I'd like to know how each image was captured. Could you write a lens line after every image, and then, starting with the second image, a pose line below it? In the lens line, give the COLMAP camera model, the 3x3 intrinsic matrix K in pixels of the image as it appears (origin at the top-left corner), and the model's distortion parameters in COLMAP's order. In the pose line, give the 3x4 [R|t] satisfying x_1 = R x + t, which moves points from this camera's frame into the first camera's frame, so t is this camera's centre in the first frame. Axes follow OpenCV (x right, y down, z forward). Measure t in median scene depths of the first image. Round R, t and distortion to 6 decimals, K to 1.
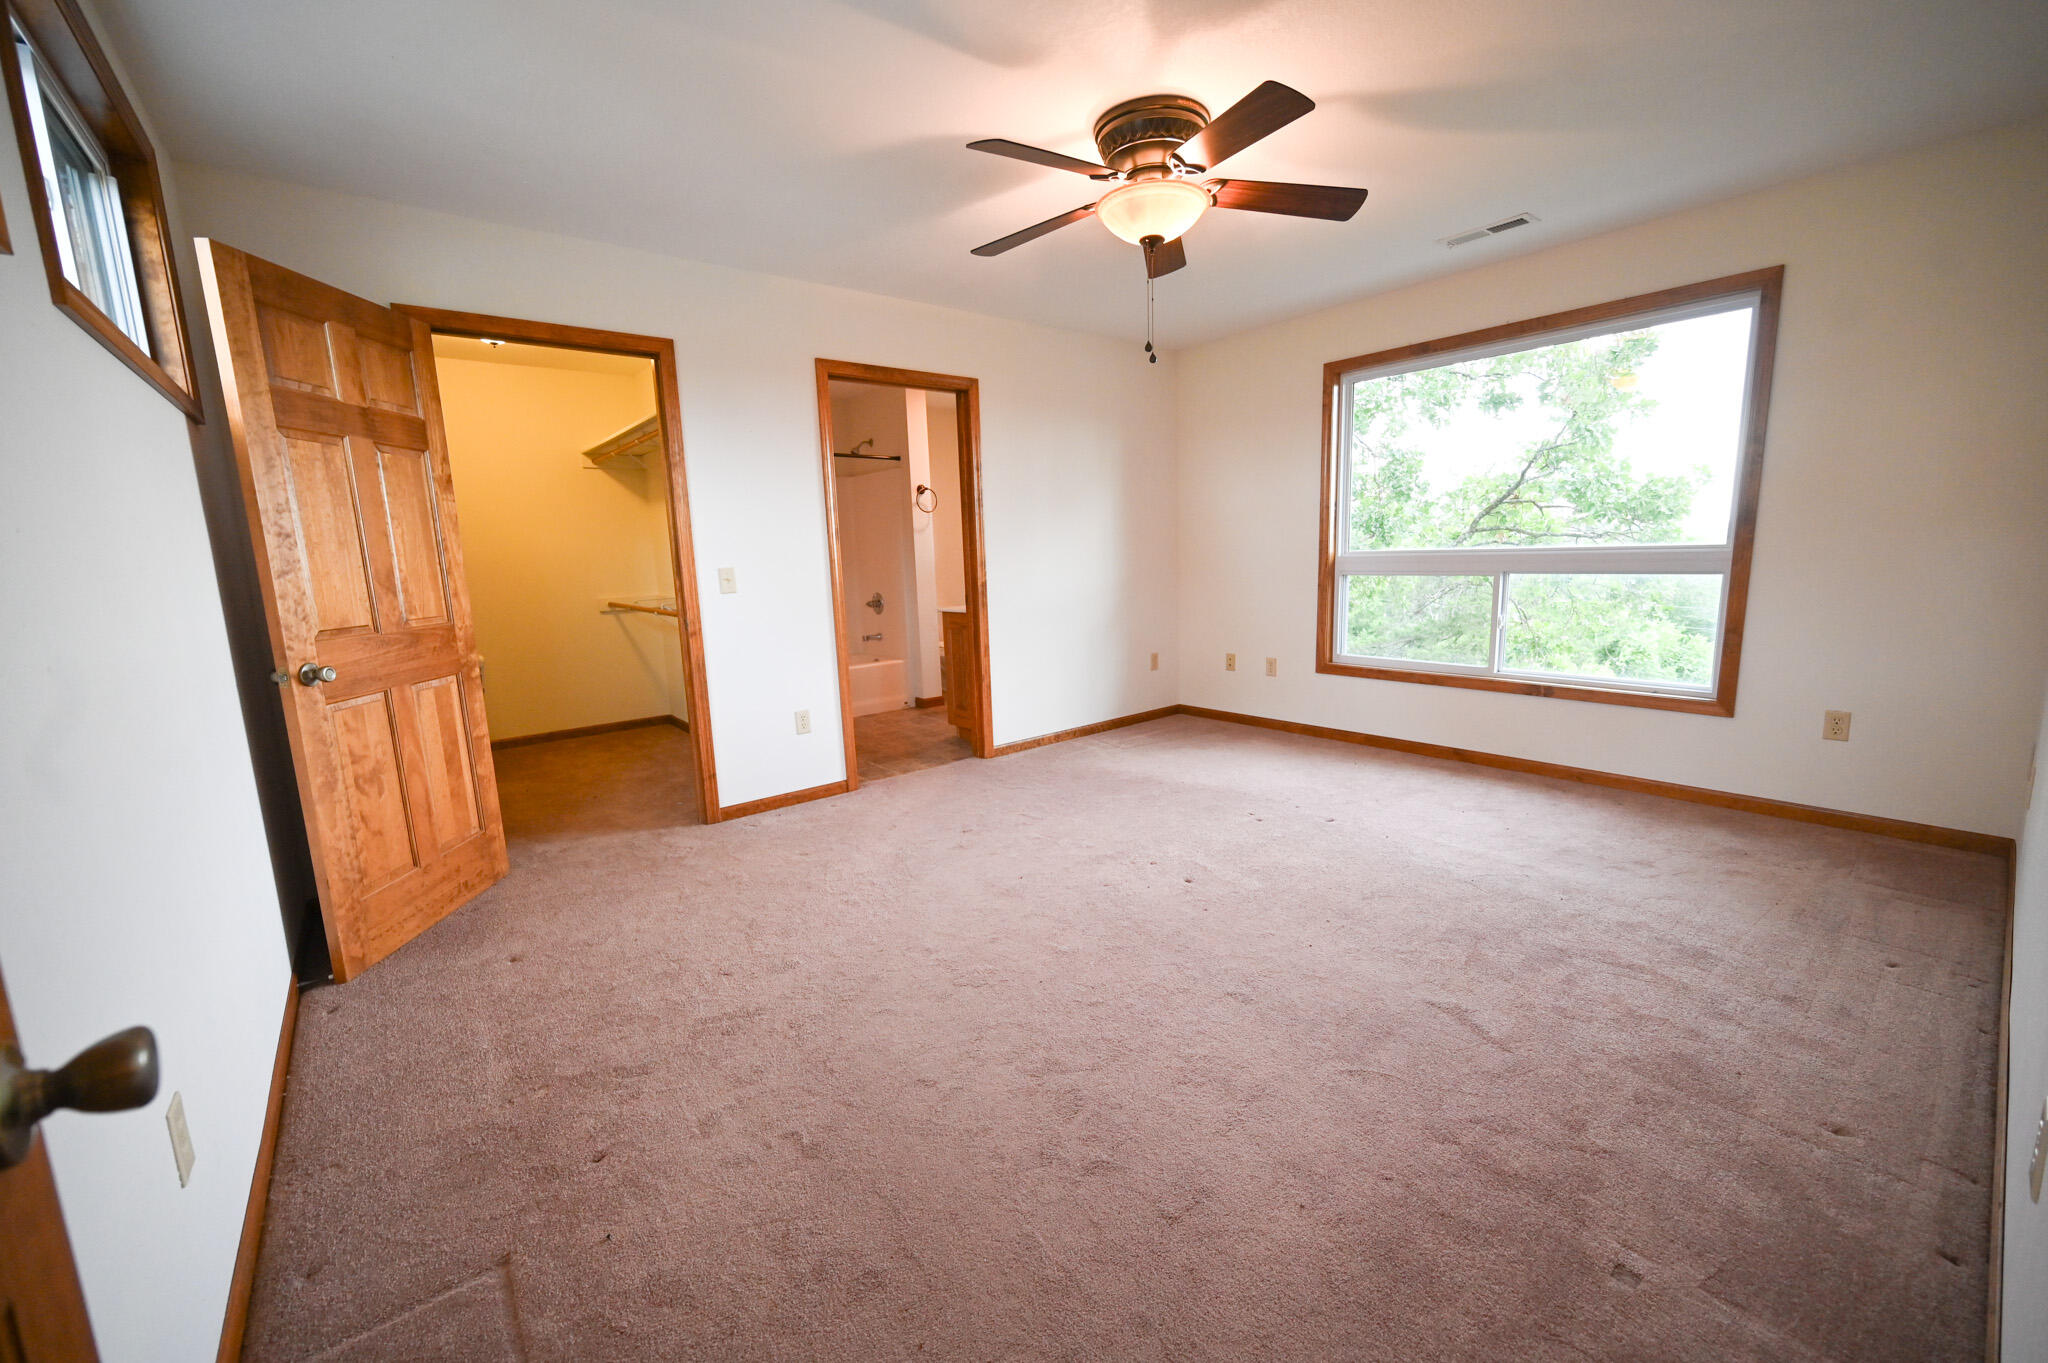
lens RADIAL K [[804.9, 0, 1020.5], [0, 804.9, 675.5], [0, 0, 1]] dist [0.000034, 0.000199]
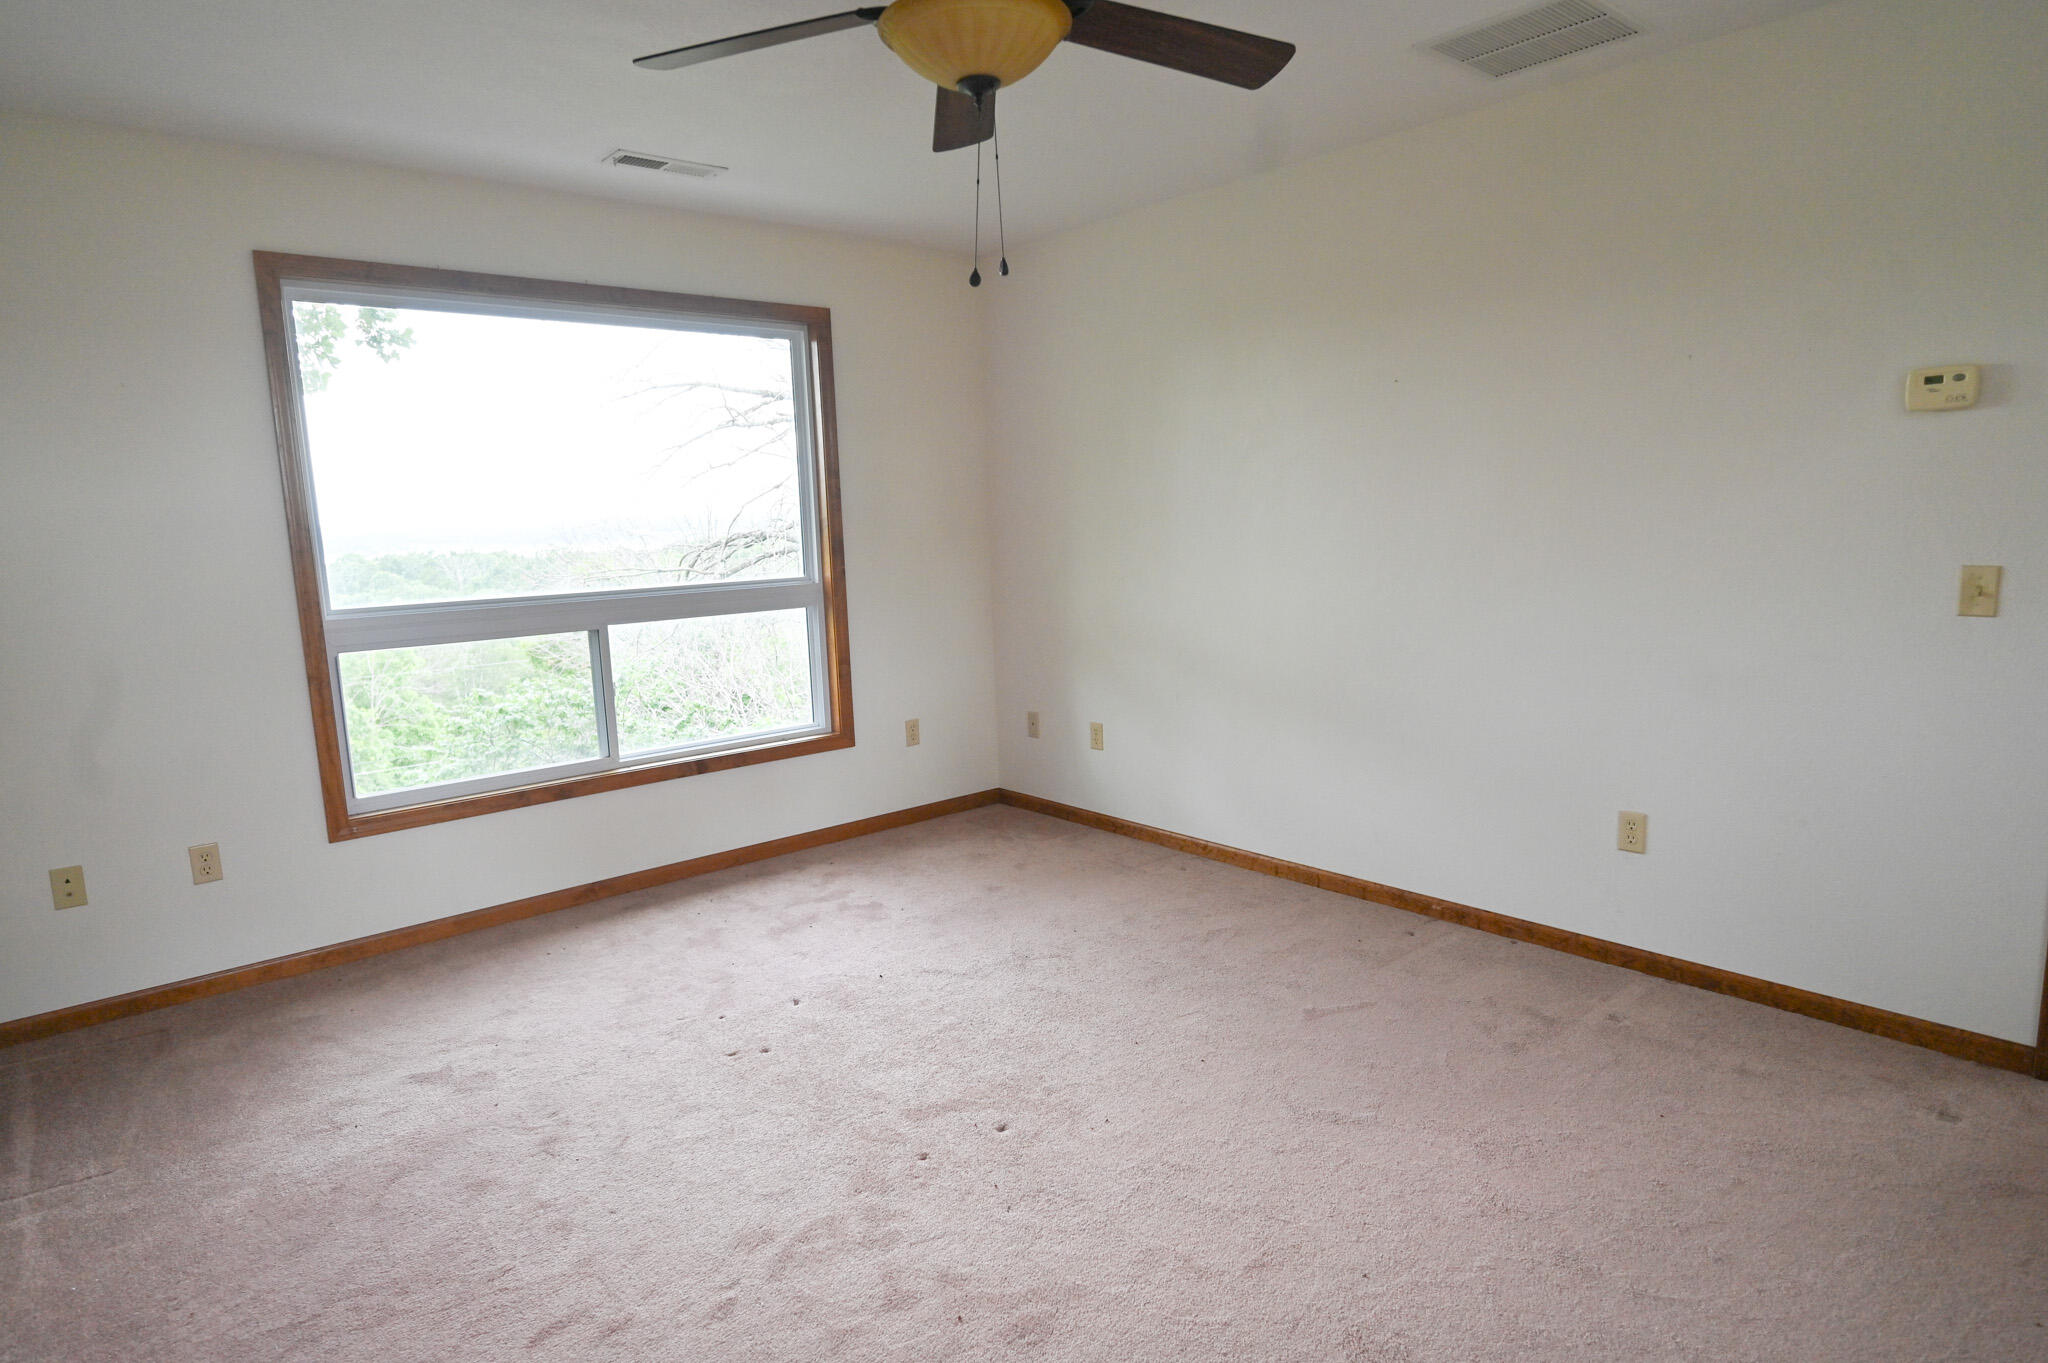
lens RADIAL K [[1153.5, 0, 1028.1], [0, 1153.5, 690.6], [0, 0, 1]] dist [-0.000256, 0.001505]
pose [[-0.031488, -0.121634, 0.992075, -0.705211], [0.189734, 0.973793, 0.125415, -0.200836], [-0.981330, 0.192179, -0.007584, 1.015599]]
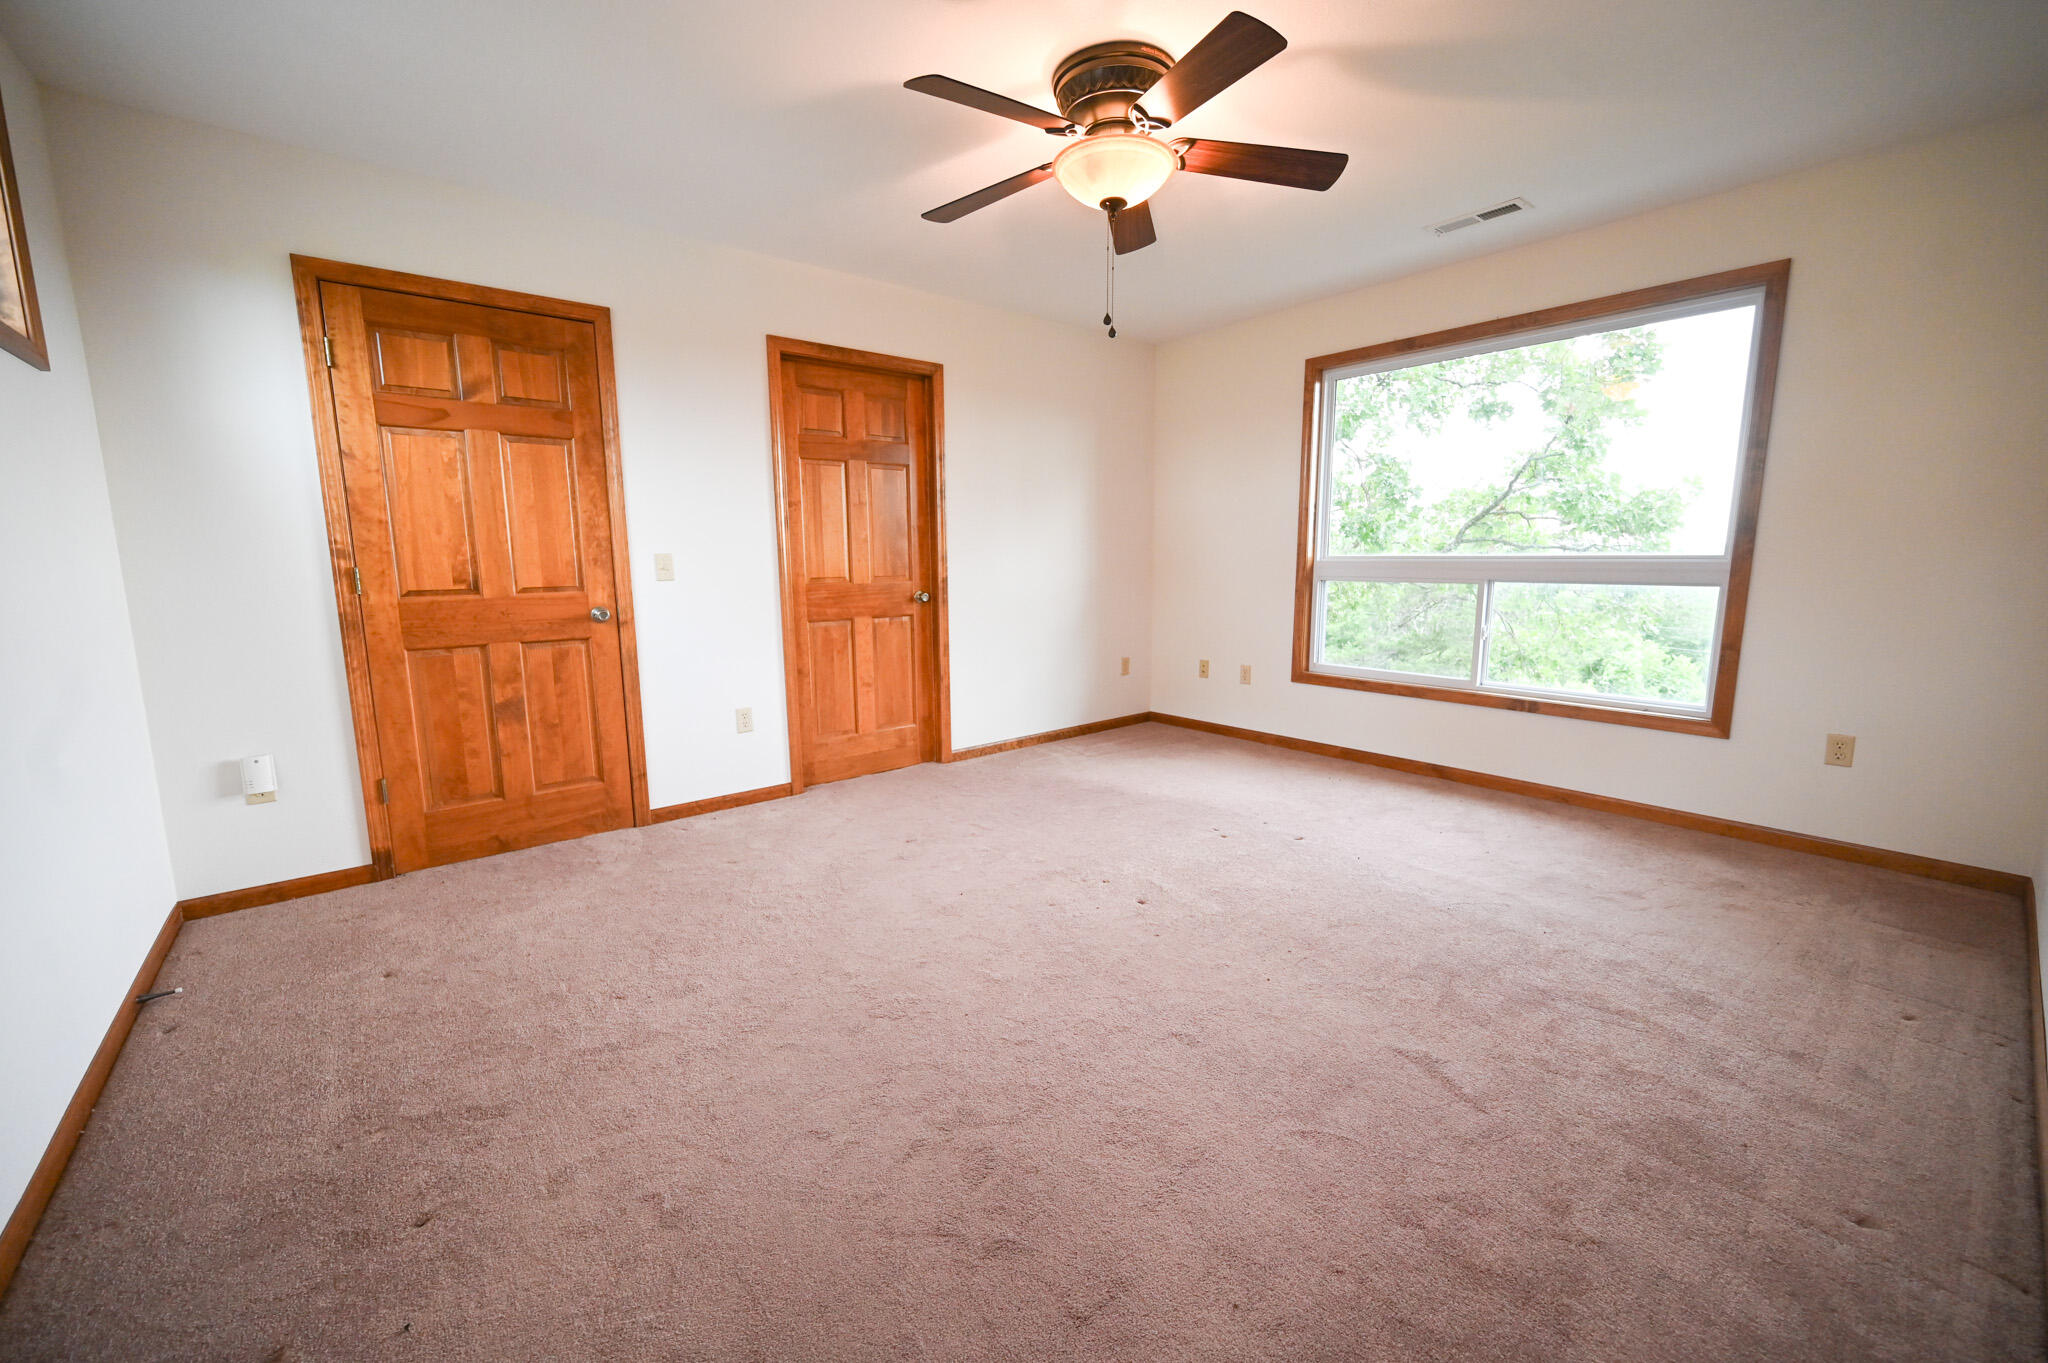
lens RADIAL K [[804.9, 0, 1012.7], [0, 804.9, 671.1], [0, 0, 1]] dist [0.000034, 0.000199]
pose [[0.999665, 0.024786, 0.007435, 0.052039], [-0.024699, 0.999628, -0.011530, 0.005653], [-0.007718, 0.011343, 0.999906, 0.084056]]
